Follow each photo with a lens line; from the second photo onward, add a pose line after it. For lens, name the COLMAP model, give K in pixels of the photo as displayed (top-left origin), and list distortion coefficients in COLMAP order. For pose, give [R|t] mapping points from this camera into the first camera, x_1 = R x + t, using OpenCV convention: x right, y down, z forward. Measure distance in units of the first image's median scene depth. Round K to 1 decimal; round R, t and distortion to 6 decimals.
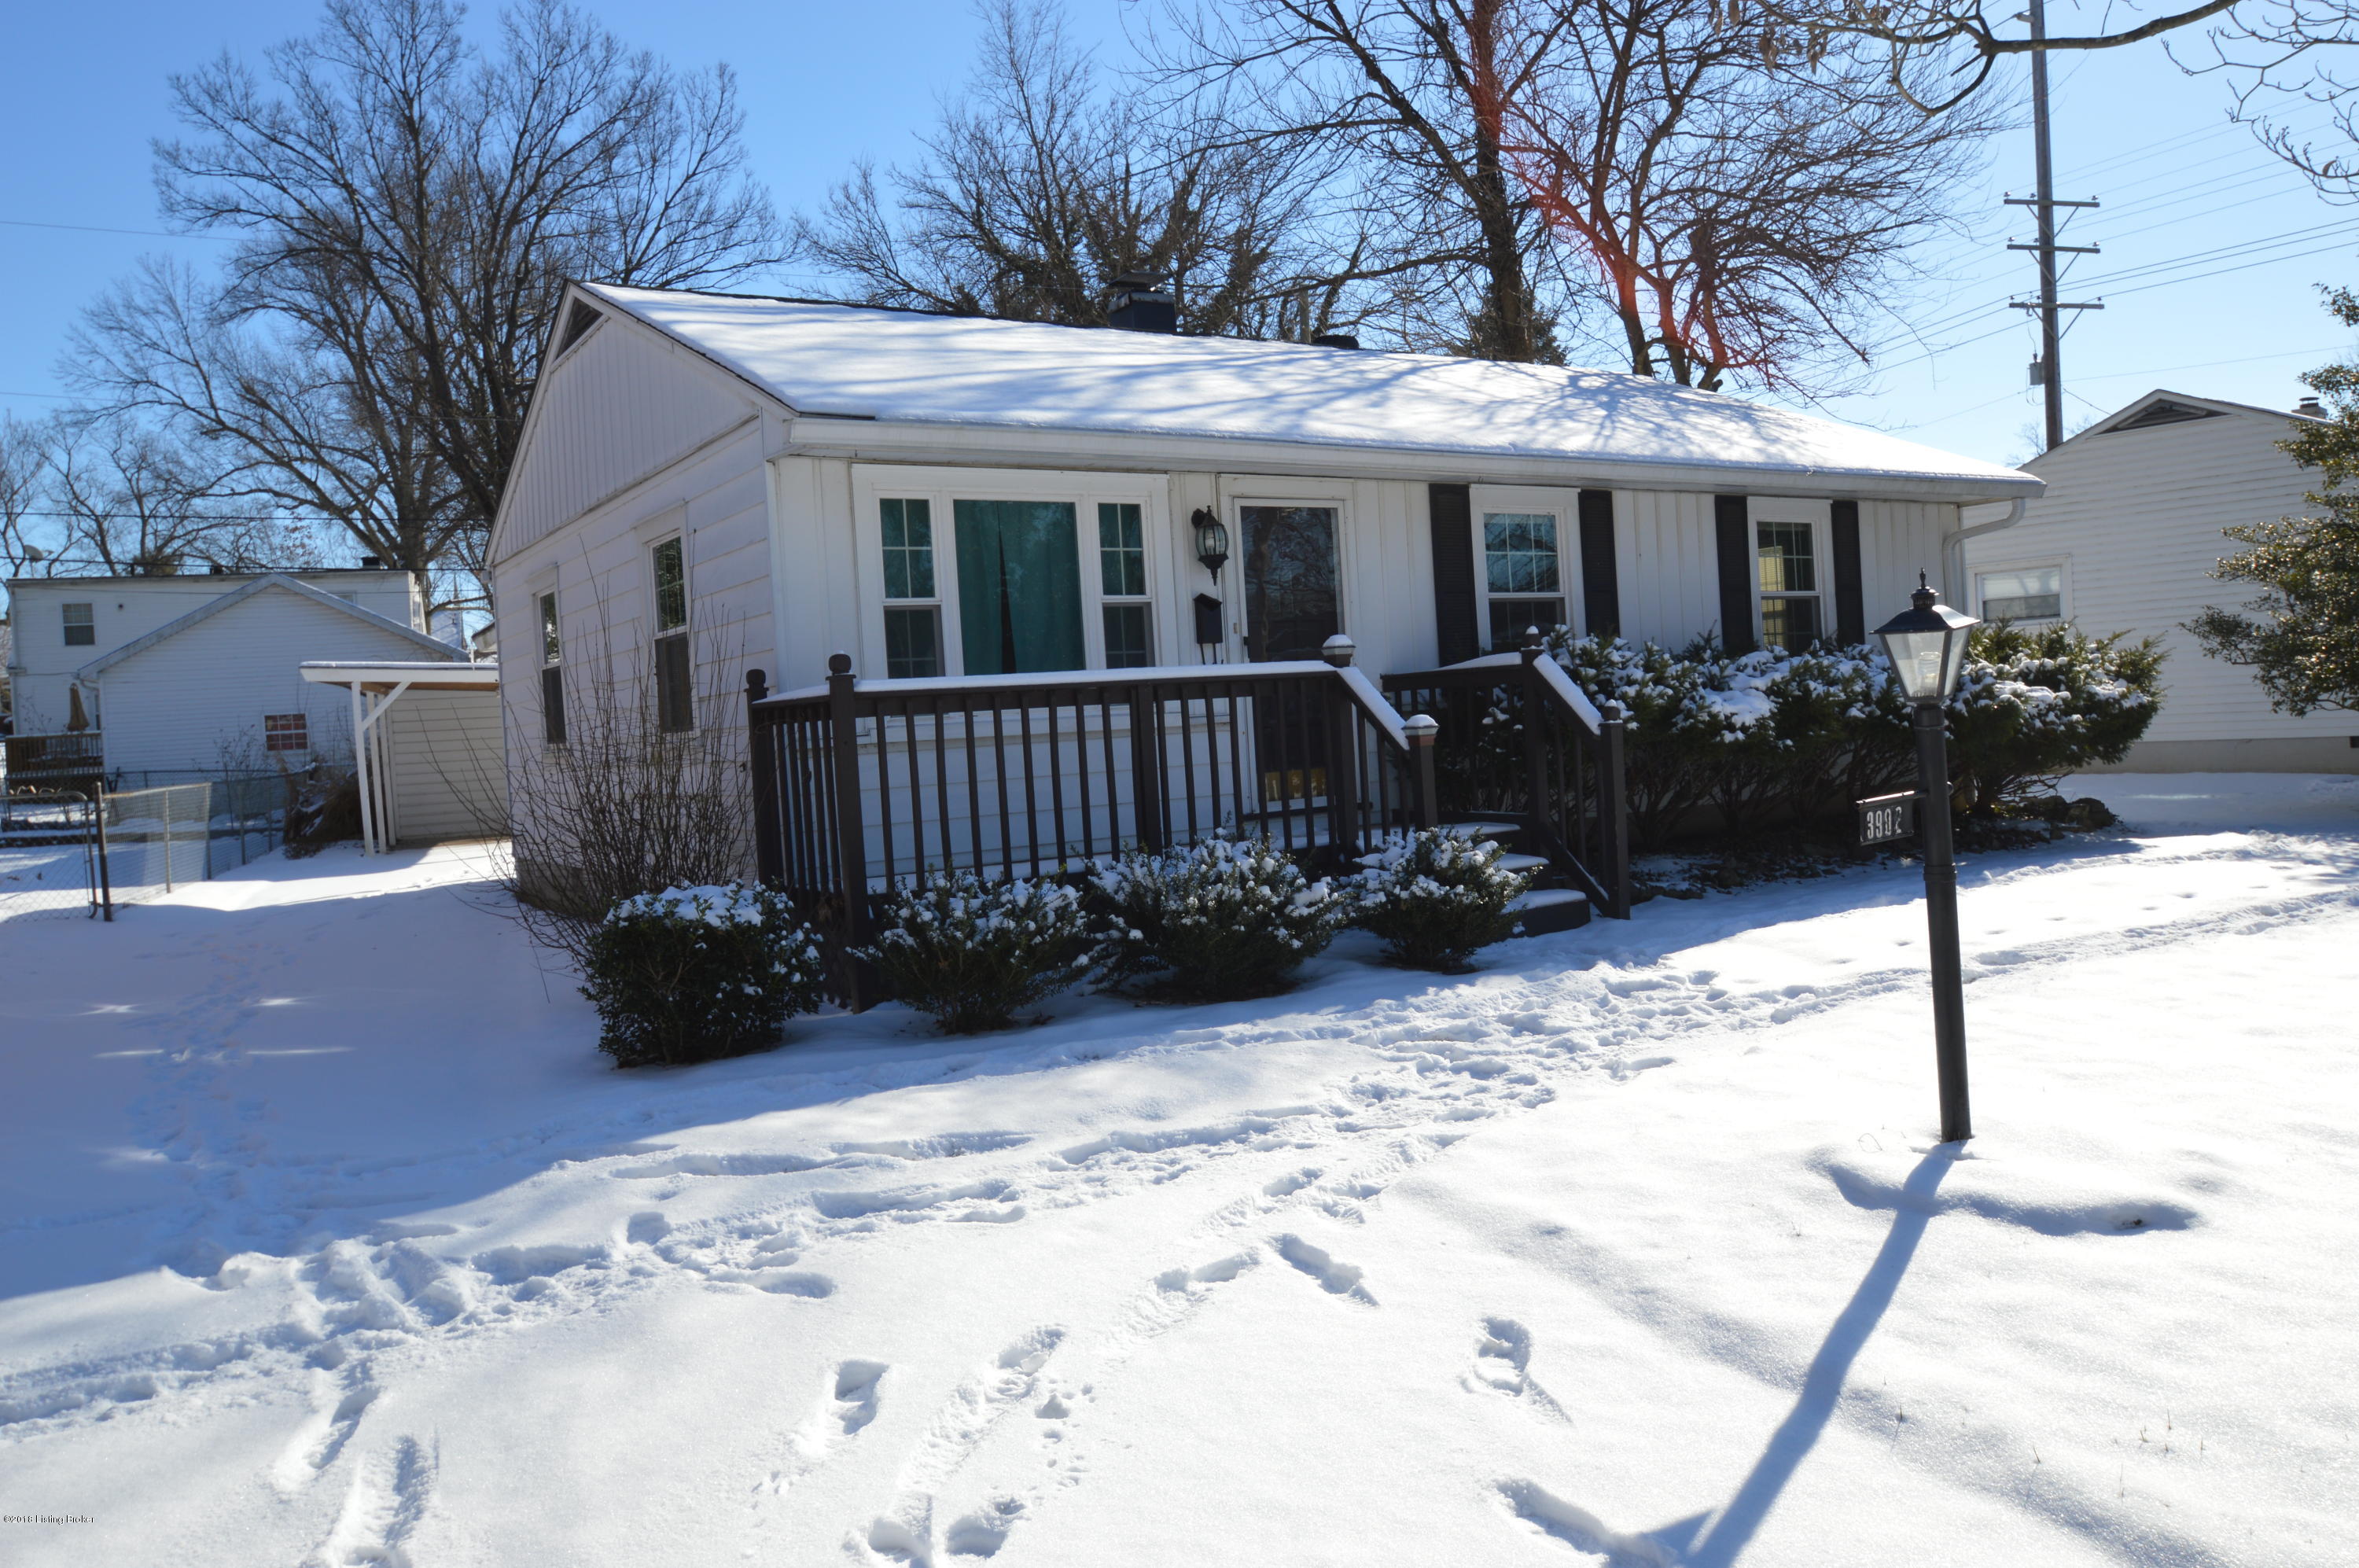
lens RADIAL K [[1667.7, 0, 1179.5], [0, 1667.7, 784.0], [0, 0, 1]] dist [-0.050592, 0.005400]
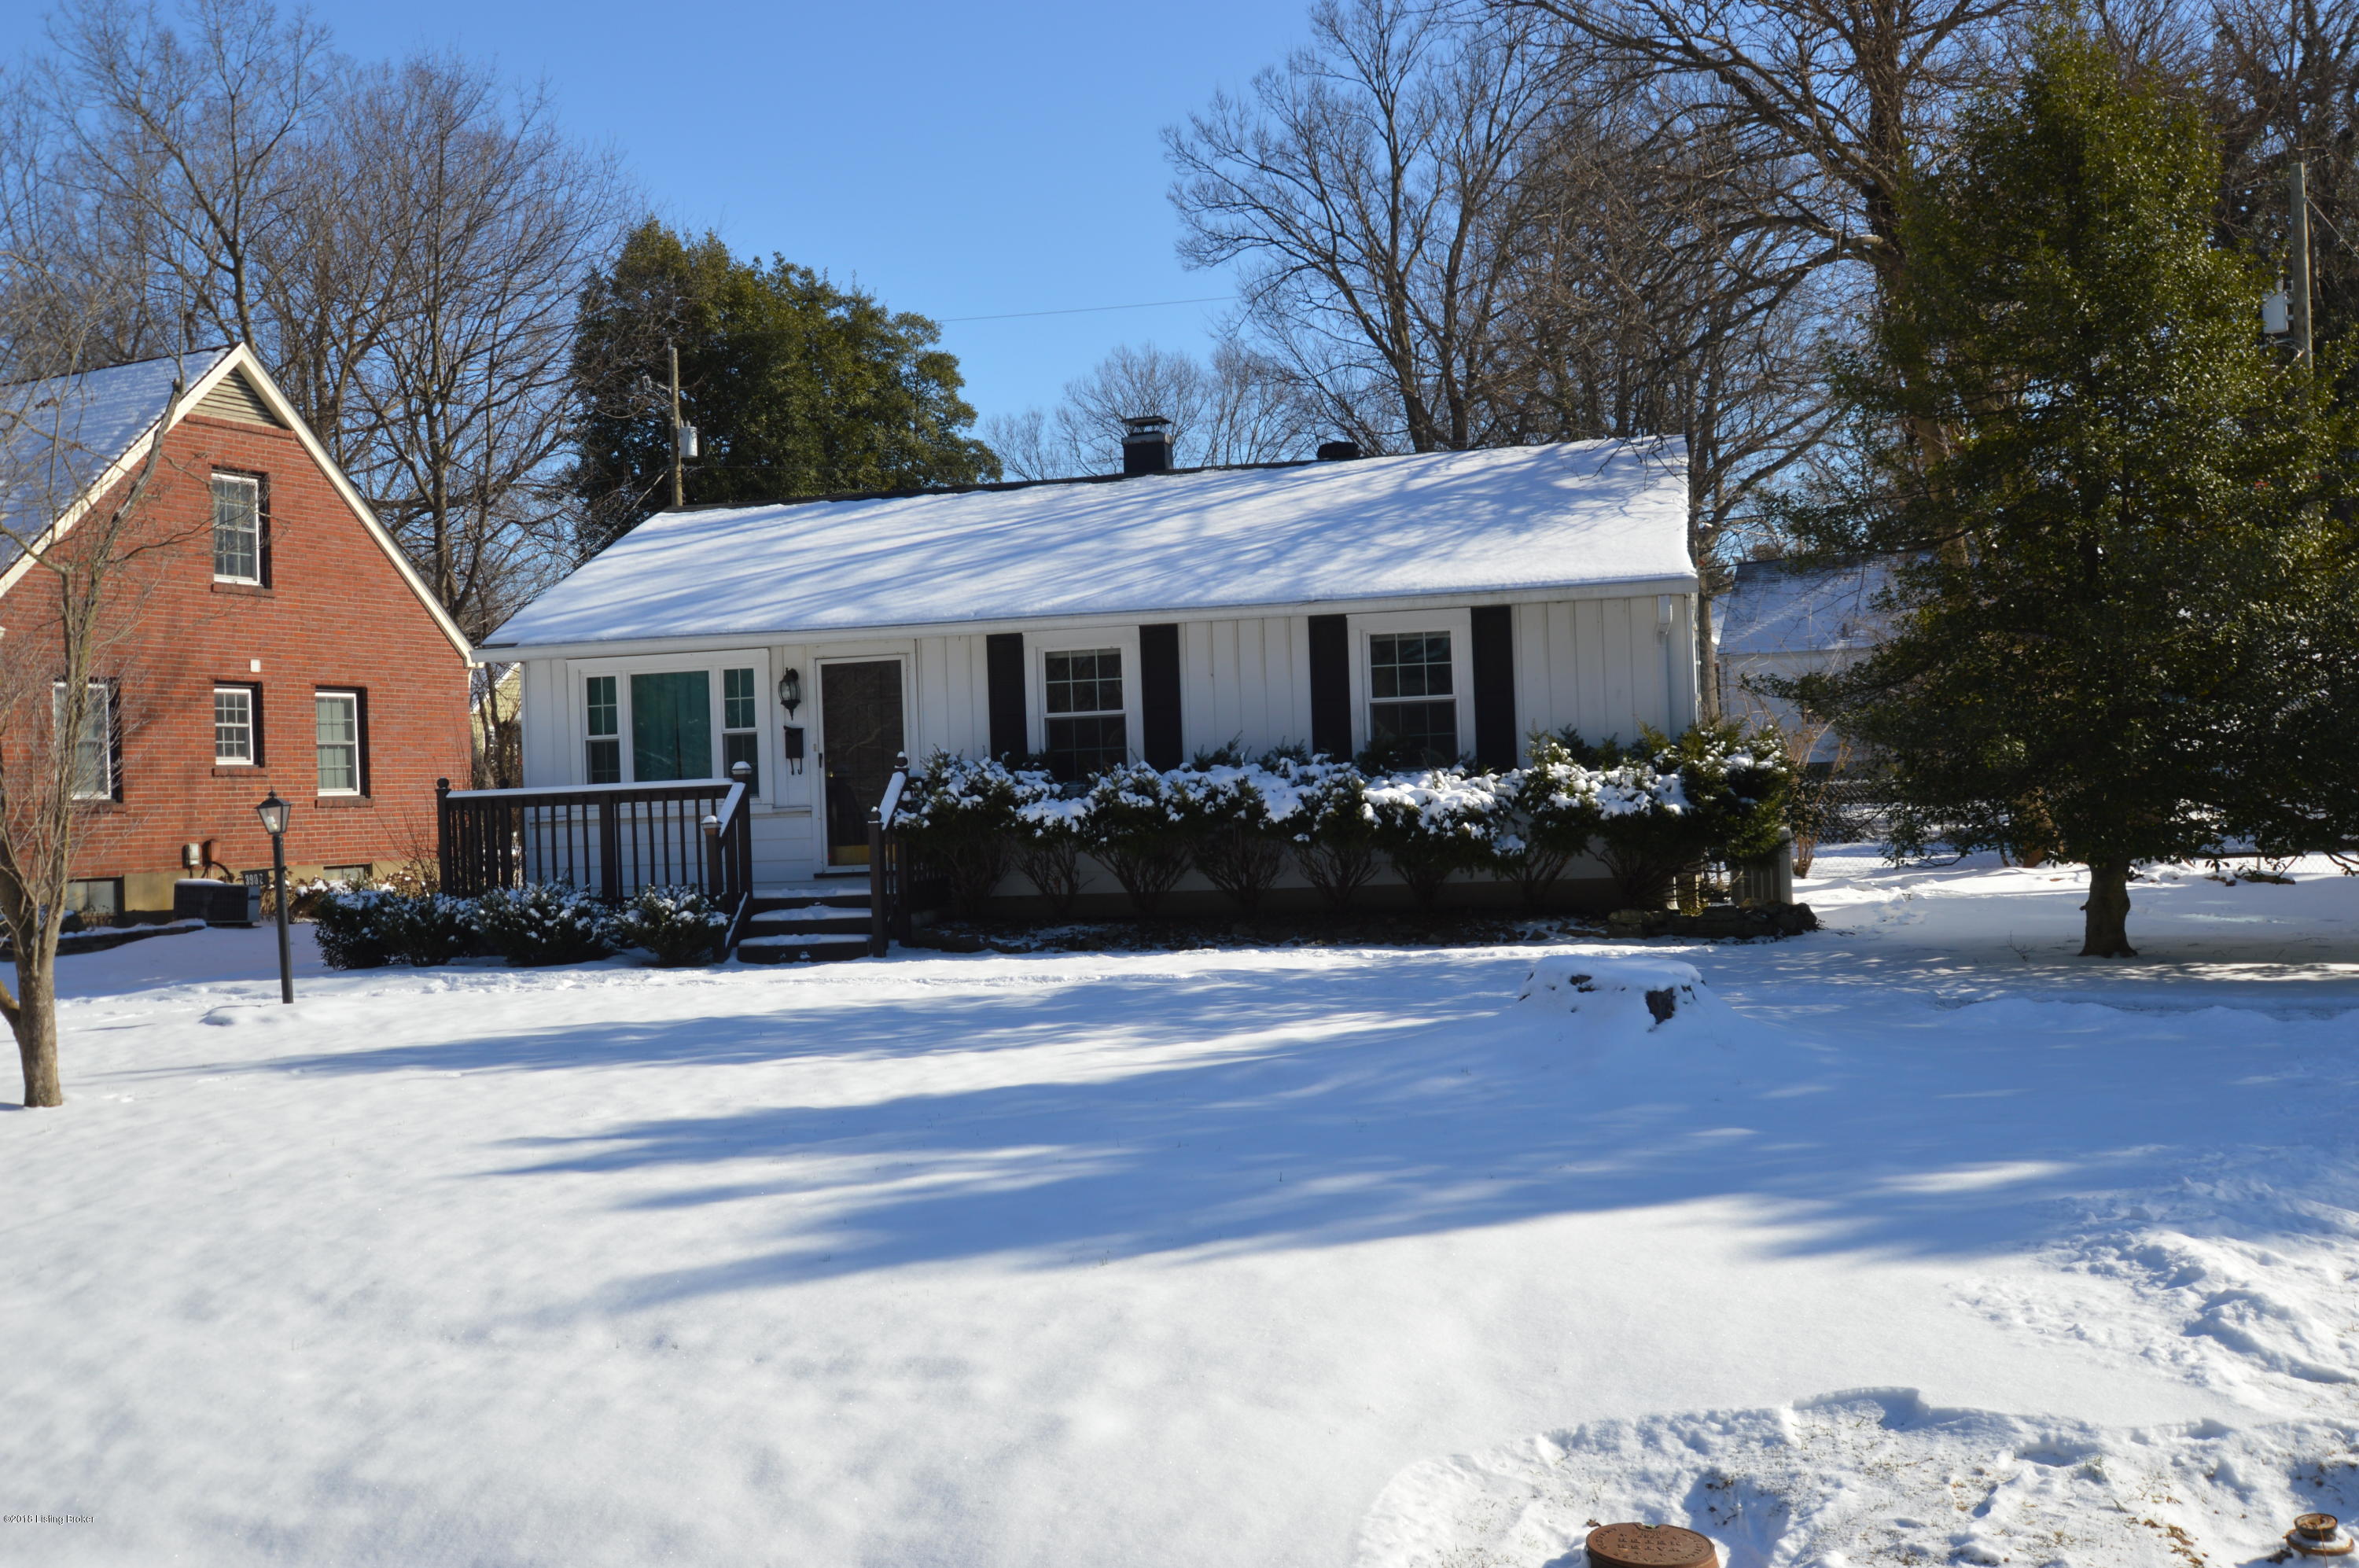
lens RADIAL K [[2398.9, 0, 1179.5], [0, 2398.9, 784.0], [0, 0, 1]] dist [-0.066534, -0.024280]
pose [[0.706253, 0.025538, -0.707499, 1.994491], [-0.029342, 0.999546, 0.006790, -0.096092], [0.707351, 0.015965, 0.706682, -0.309533]]
